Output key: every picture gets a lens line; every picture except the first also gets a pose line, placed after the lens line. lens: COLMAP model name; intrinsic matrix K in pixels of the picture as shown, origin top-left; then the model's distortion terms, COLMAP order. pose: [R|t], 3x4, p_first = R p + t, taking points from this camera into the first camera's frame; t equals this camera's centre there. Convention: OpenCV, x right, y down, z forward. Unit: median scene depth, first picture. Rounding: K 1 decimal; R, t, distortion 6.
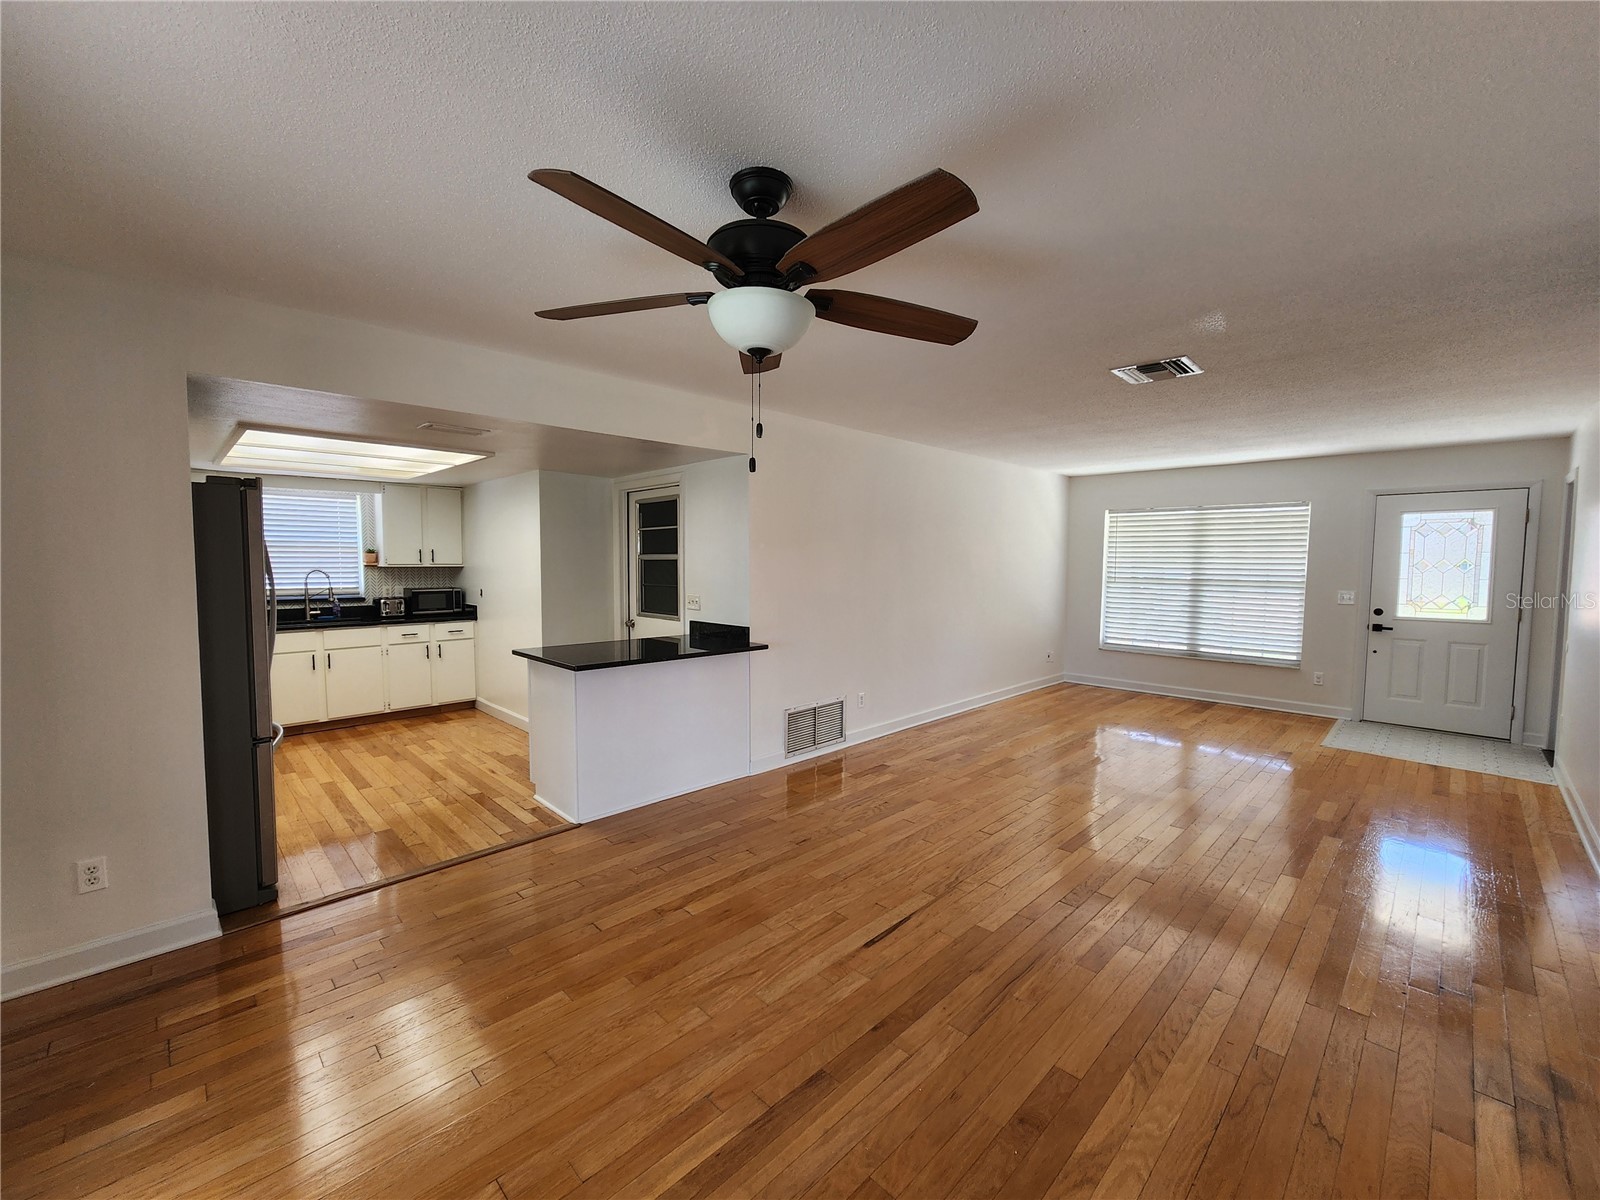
lens RADIAL K [[656.9, 0, 797.3], [0, 656.9, 599.9], [0, 0, 1]] dist [-0.000700, 0.000015]
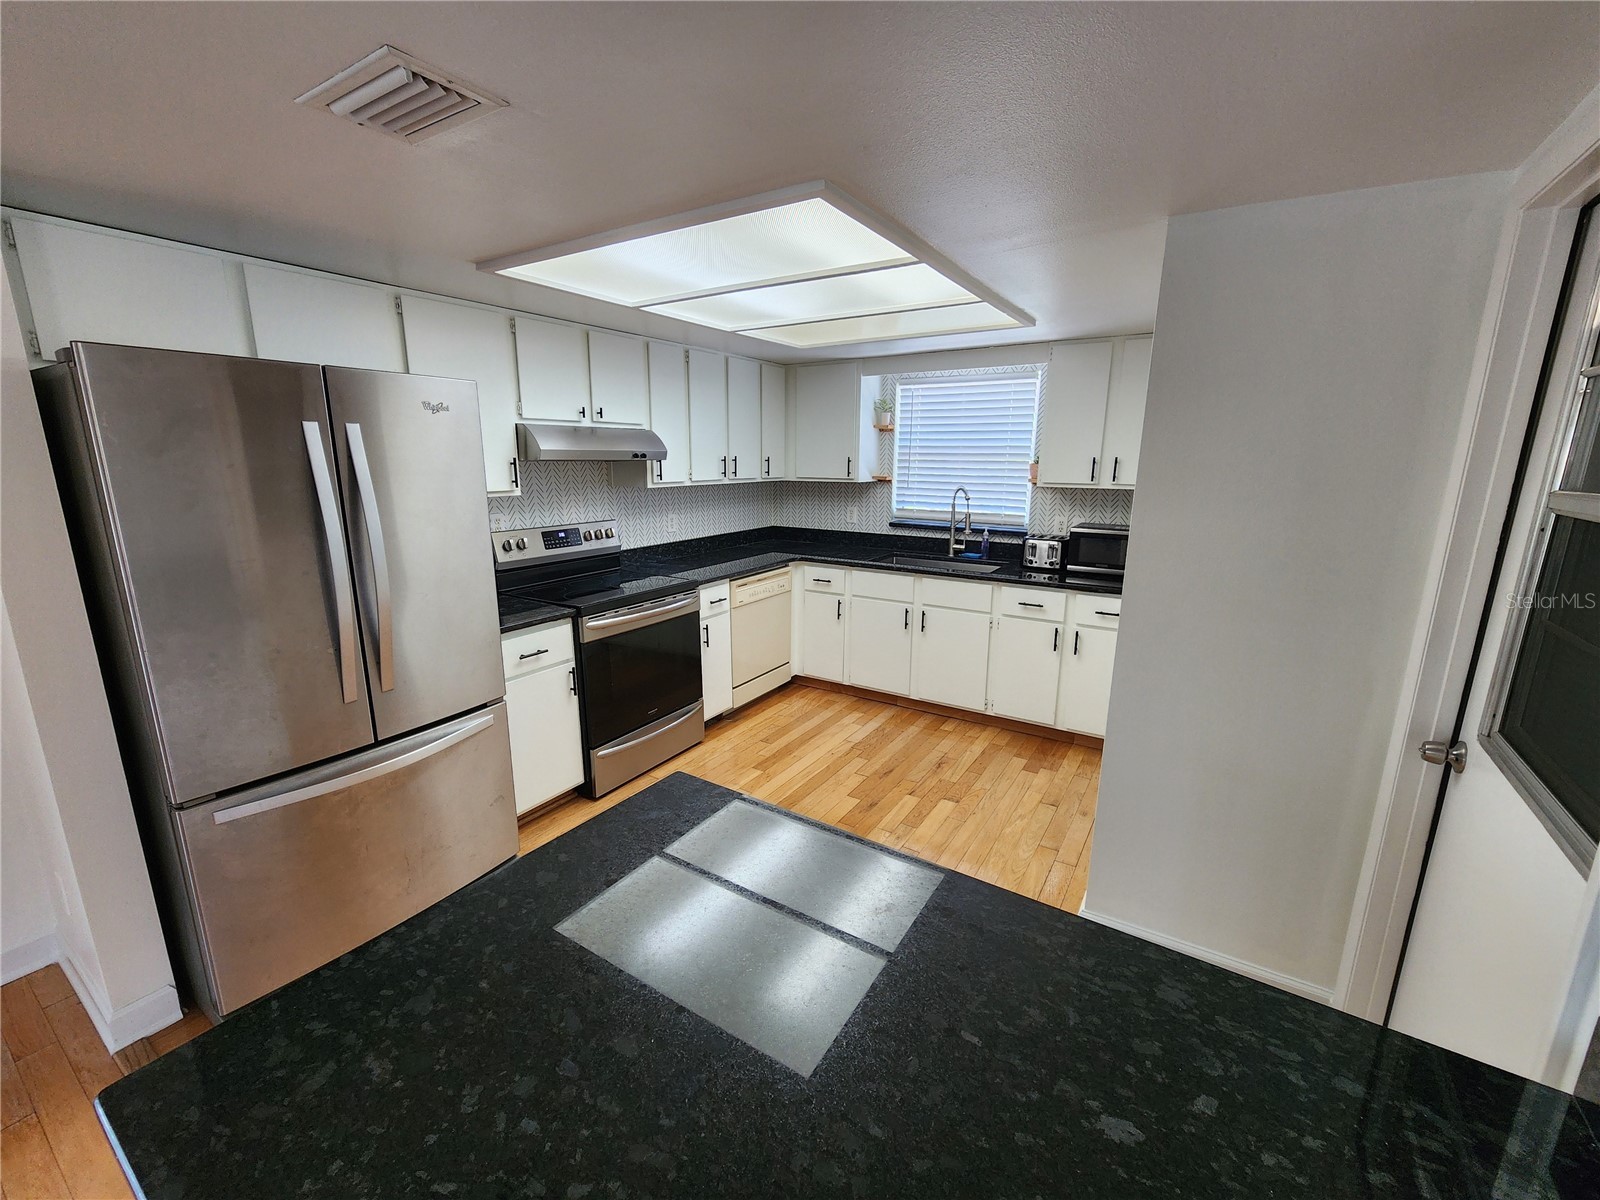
lens RADIAL K [[656.9, 0, 797.3], [0, 656.9, 599.9], [0, 0, 1]] dist [-0.000700, 0.000015]
pose [[0.225228, 0.210378, -0.951322, -0.086866], [-0.063457, 0.977504, 0.201145, -0.069245], [0.972238, 0.015064, 0.233511, 0.784335]]
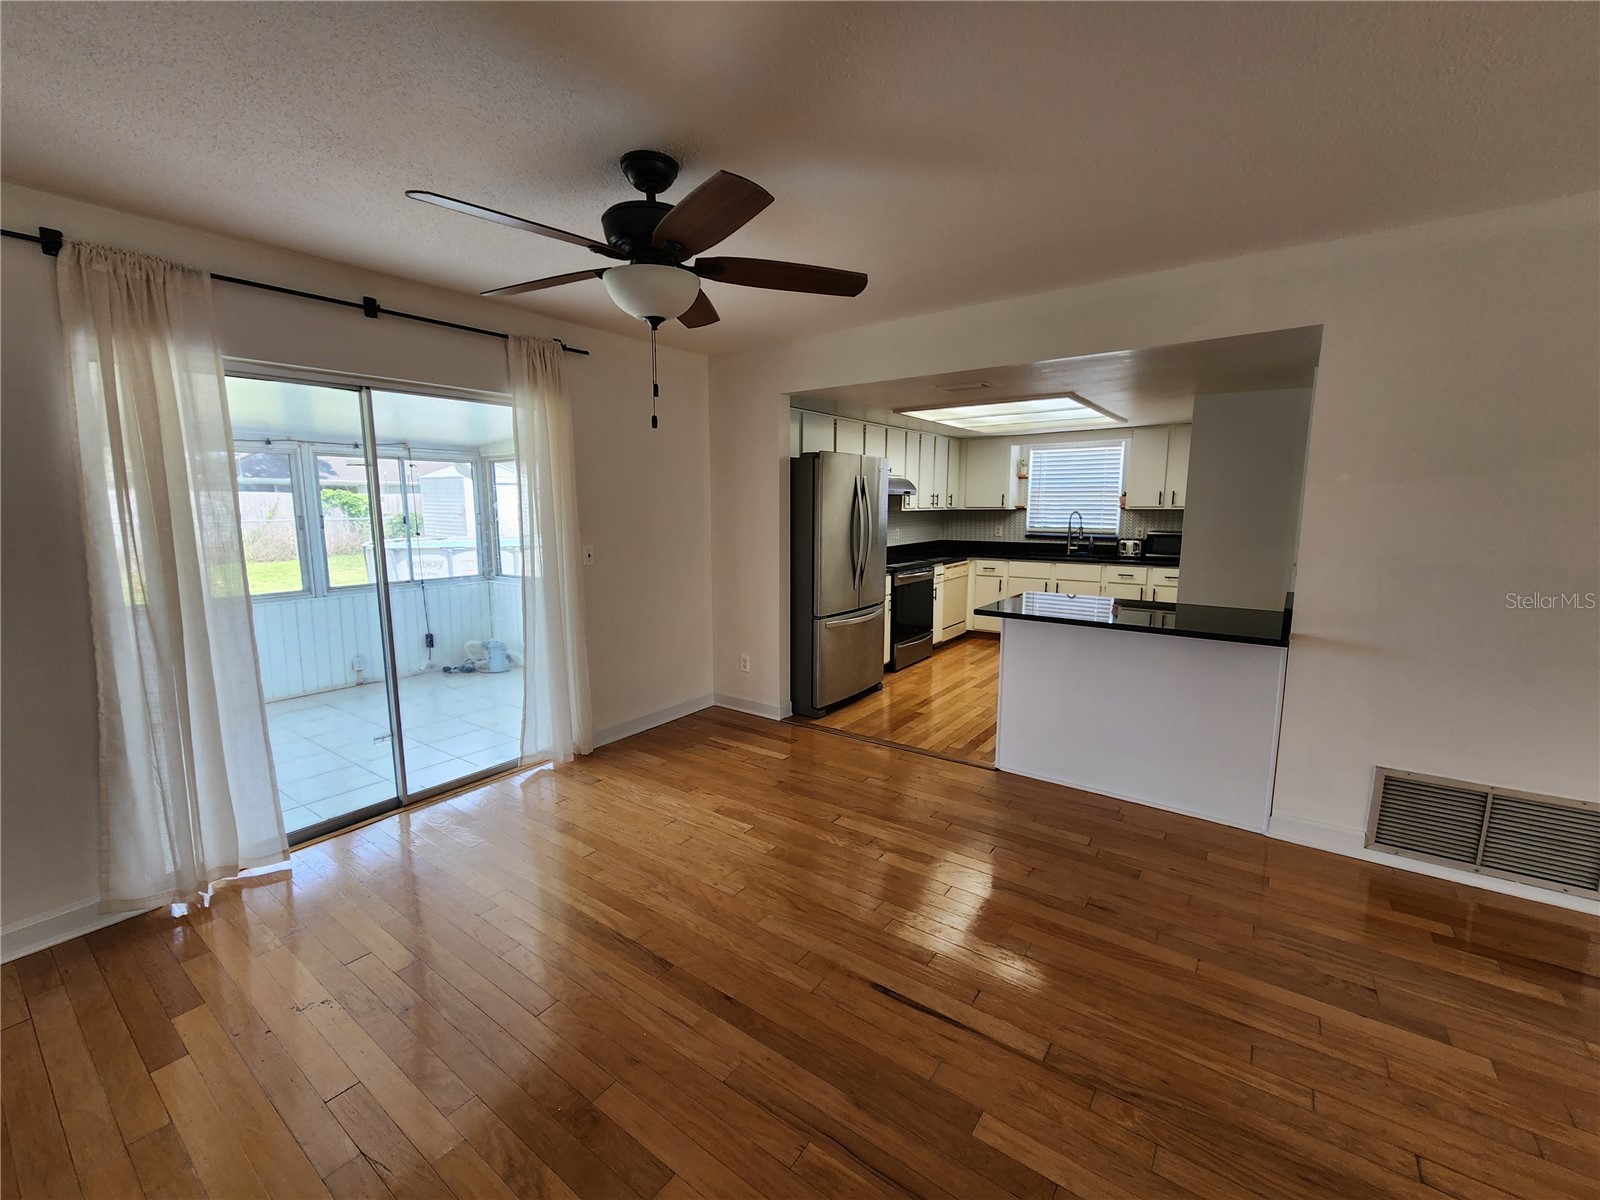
lens RADIAL K [[656.9, 0, 797.3], [0, 656.9, 599.9], [0, 0, 1]] dist [-0.000700, 0.000015]
pose [[0.163615, 0.141548, -0.976317, 0.407910], [-0.055099, 0.989419, 0.134214, -0.023167], [0.984984, 0.031835, 0.169683, 0.378906]]
